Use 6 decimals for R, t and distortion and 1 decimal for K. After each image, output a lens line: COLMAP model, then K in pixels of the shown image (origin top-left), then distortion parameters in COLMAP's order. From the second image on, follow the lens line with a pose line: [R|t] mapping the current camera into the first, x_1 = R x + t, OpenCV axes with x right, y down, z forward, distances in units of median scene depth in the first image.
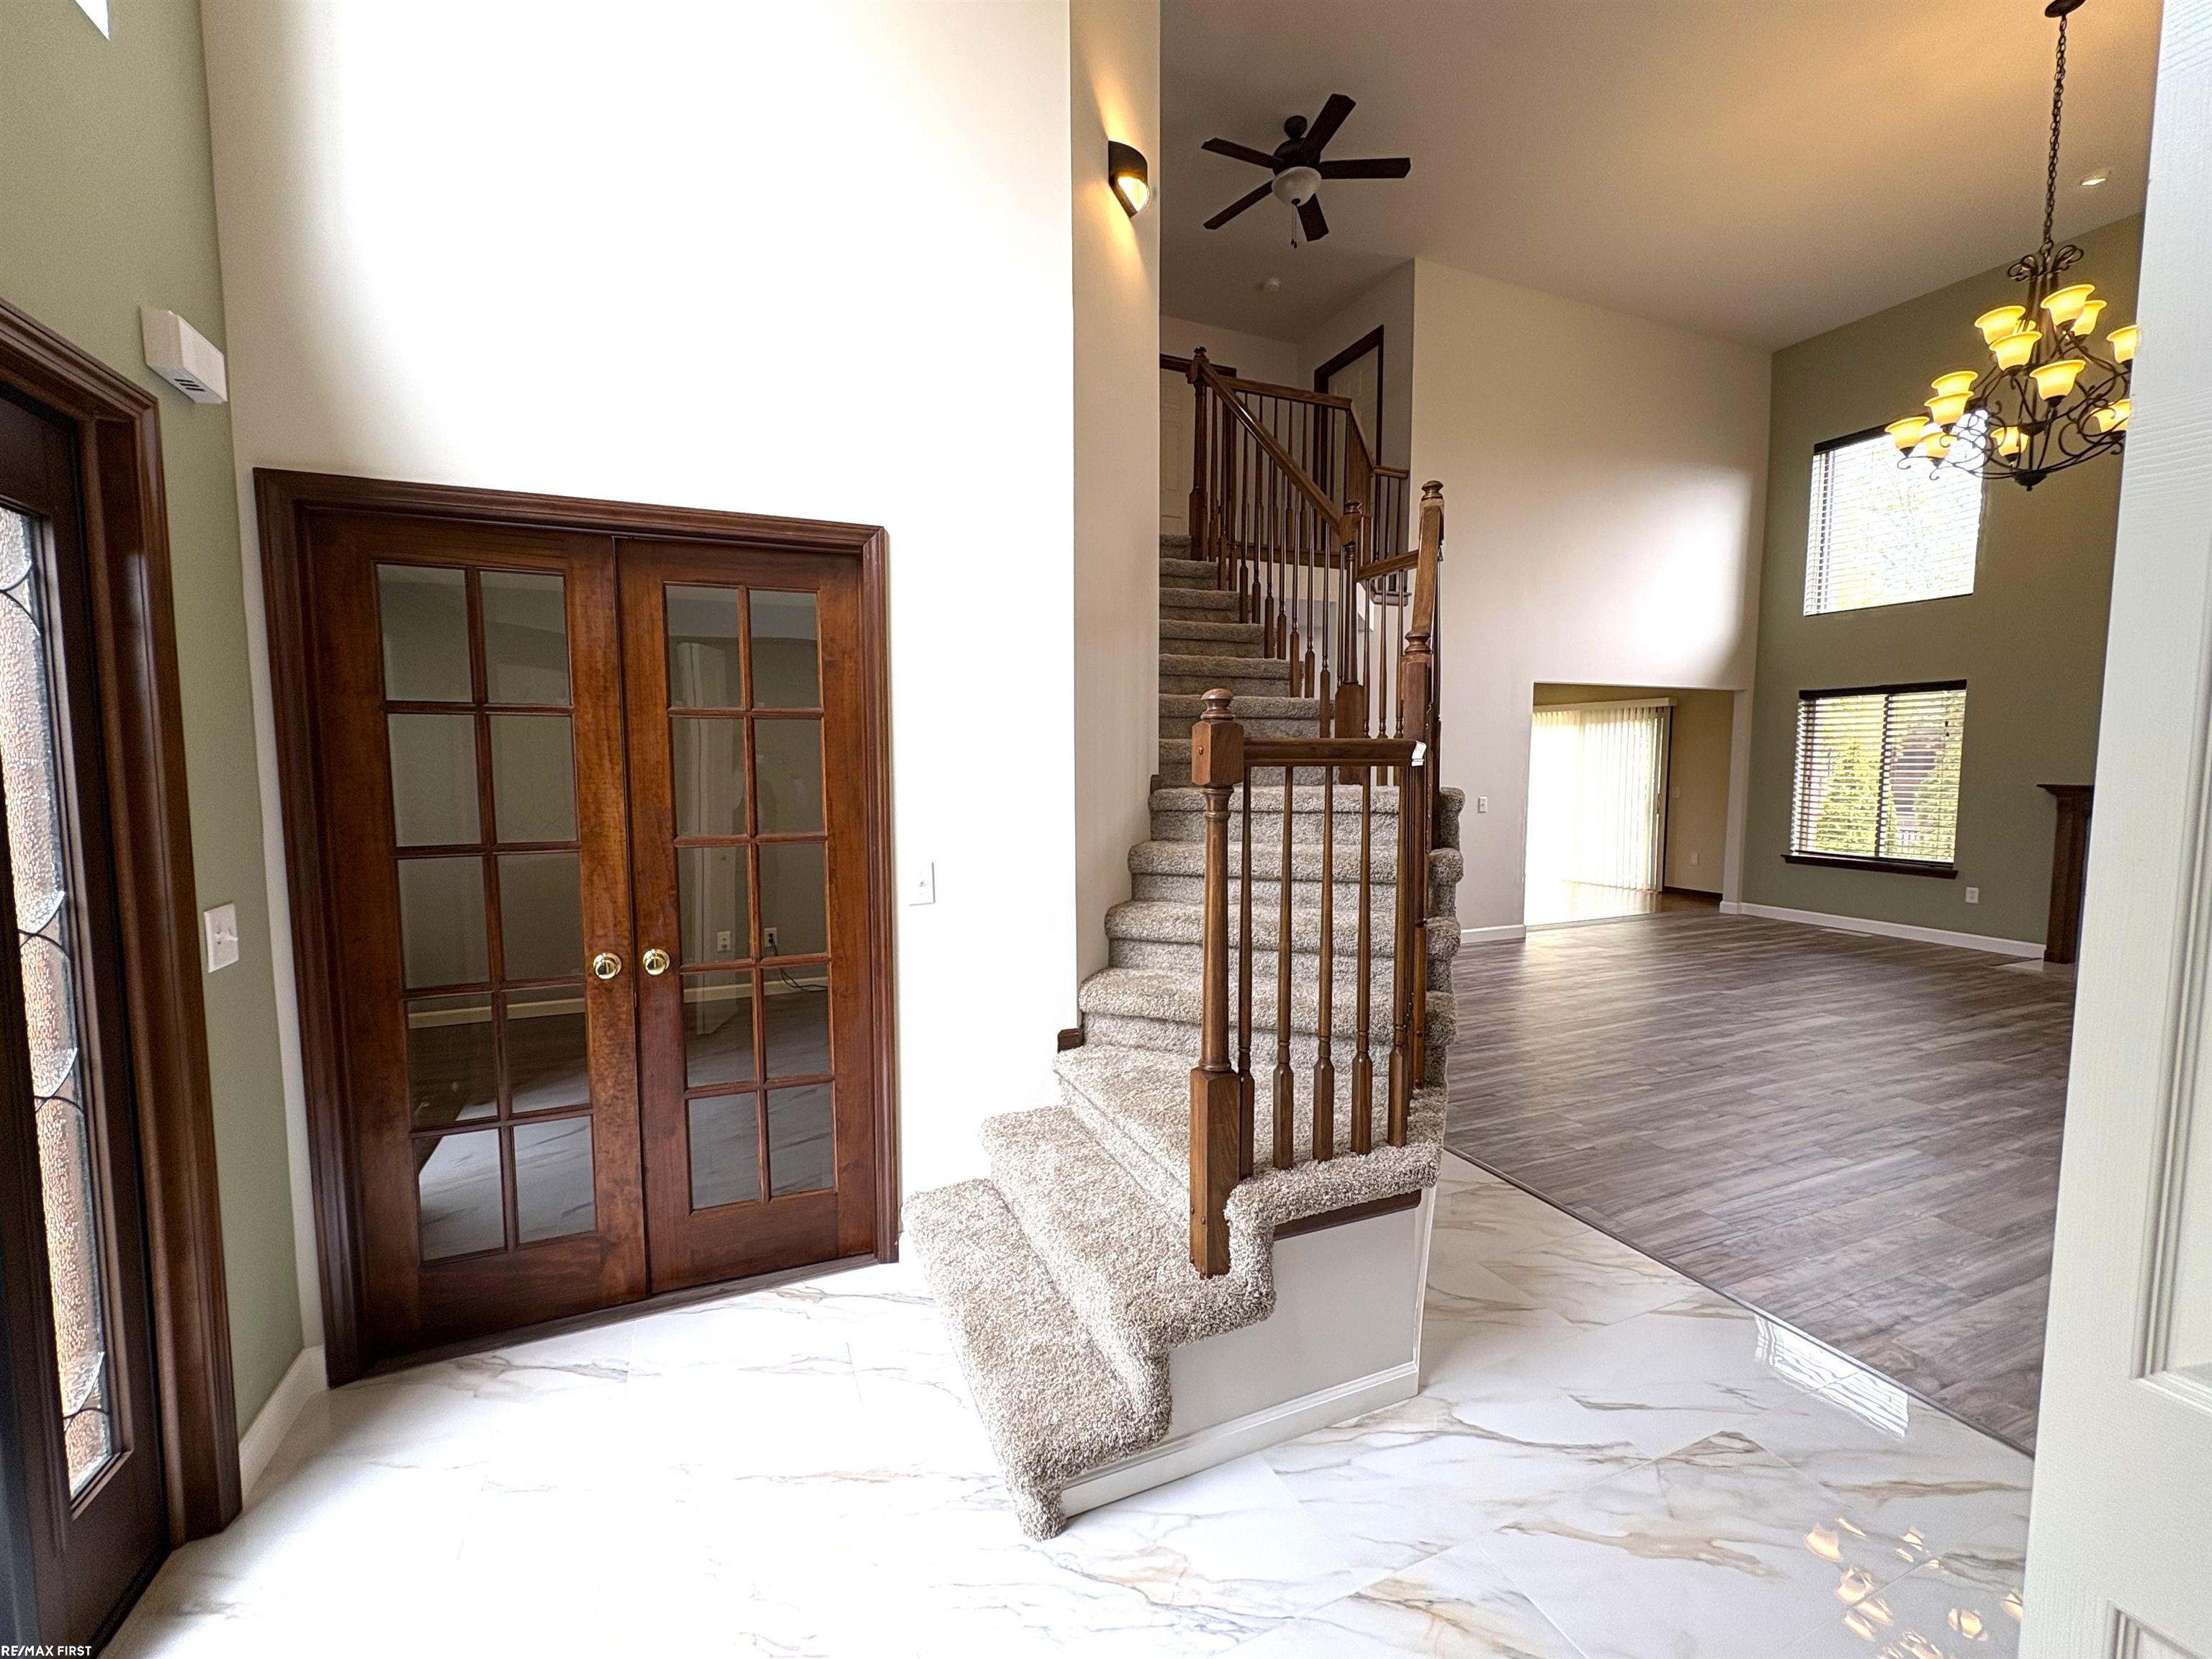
lens RADIAL K [[912.0, 0, 1101.8], [0, 912.0, 834.0], [0, 0, 1]] dist [0.002064, 0.000159]
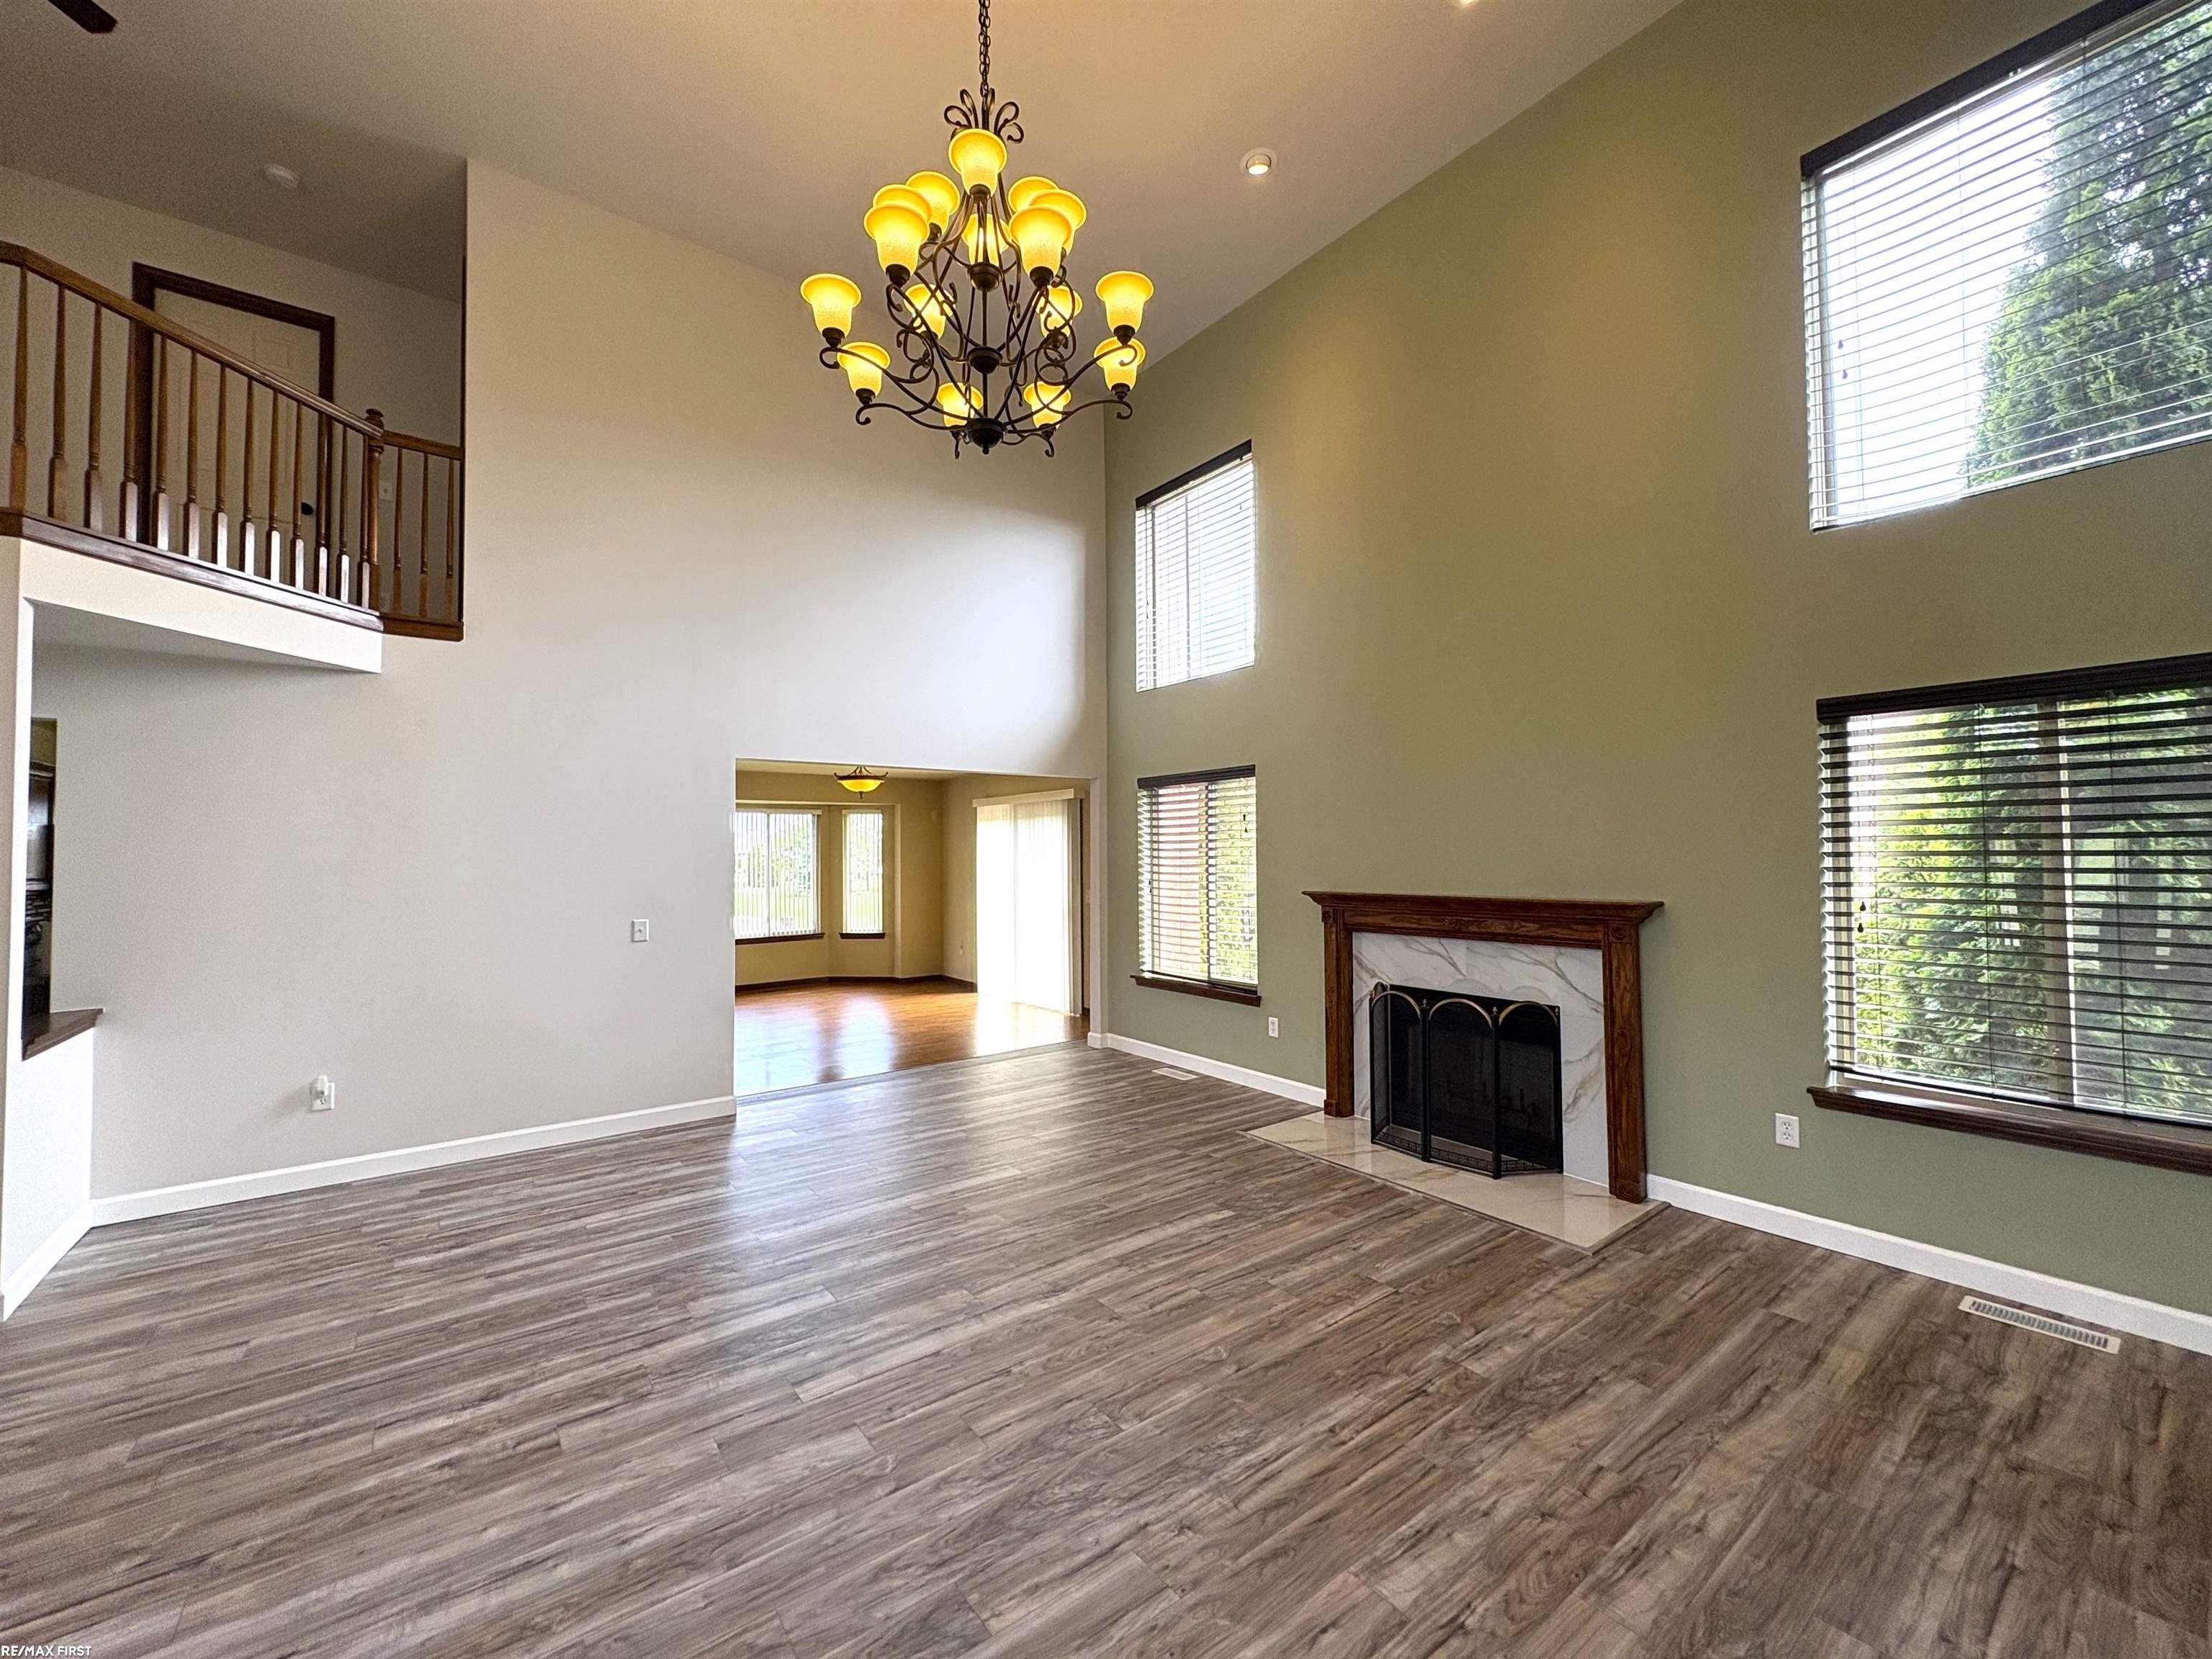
lens RADIAL K [[874.7, 0, 1104.6], [0, 874.7, 834.3], [0, 0, 1]] dist [-0.000093, -0.000199]
pose [[0.969375, -0.000621, 0.245584, 0.575747], [0.026486, 0.994429, -0.102030, -0.026351], [-0.244153, 0.105410, 0.963991, 0.251691]]
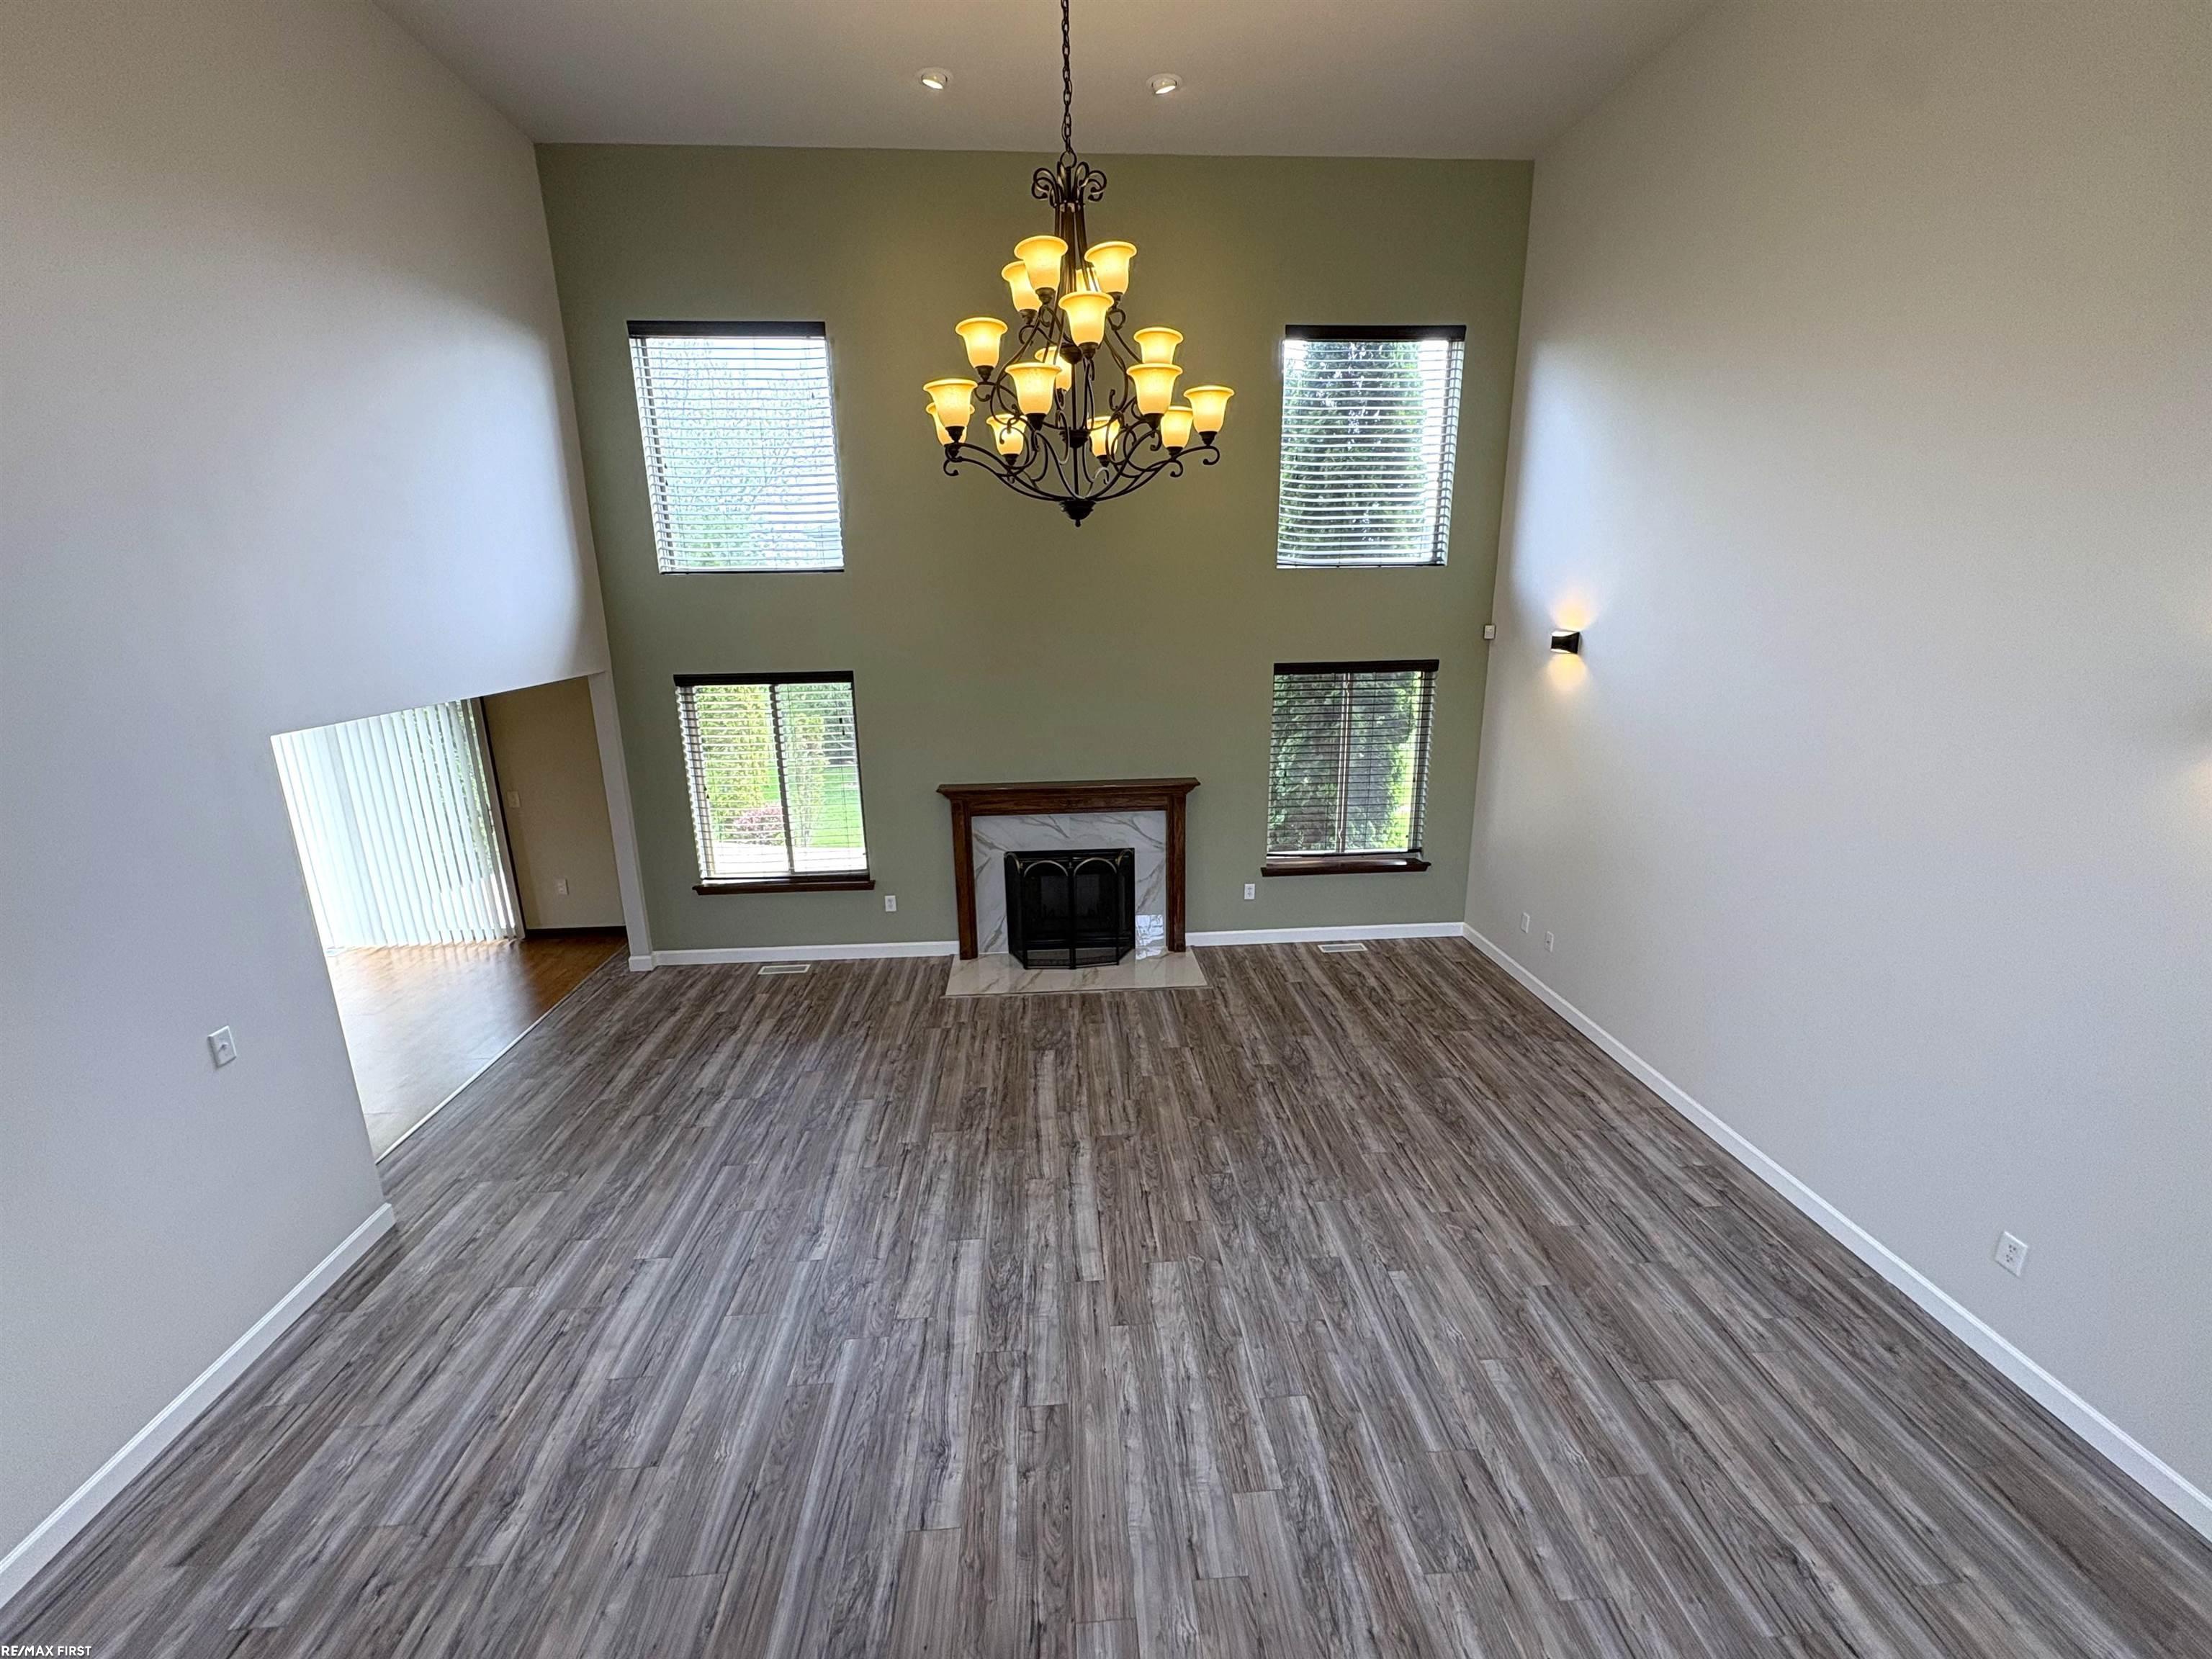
lens RADIAL K [[912.0, 0, 1101.8], [0, 912.0, 834.0], [0, 0, 1]] dist [0.002064, 0.000159]
pose [[0.330120, -0.246940, 0.911066, 0.178938], [0.089190, 0.969017, 0.230330, -0.184917], [-0.939716, 0.005222, 0.341916, 0.446436]]
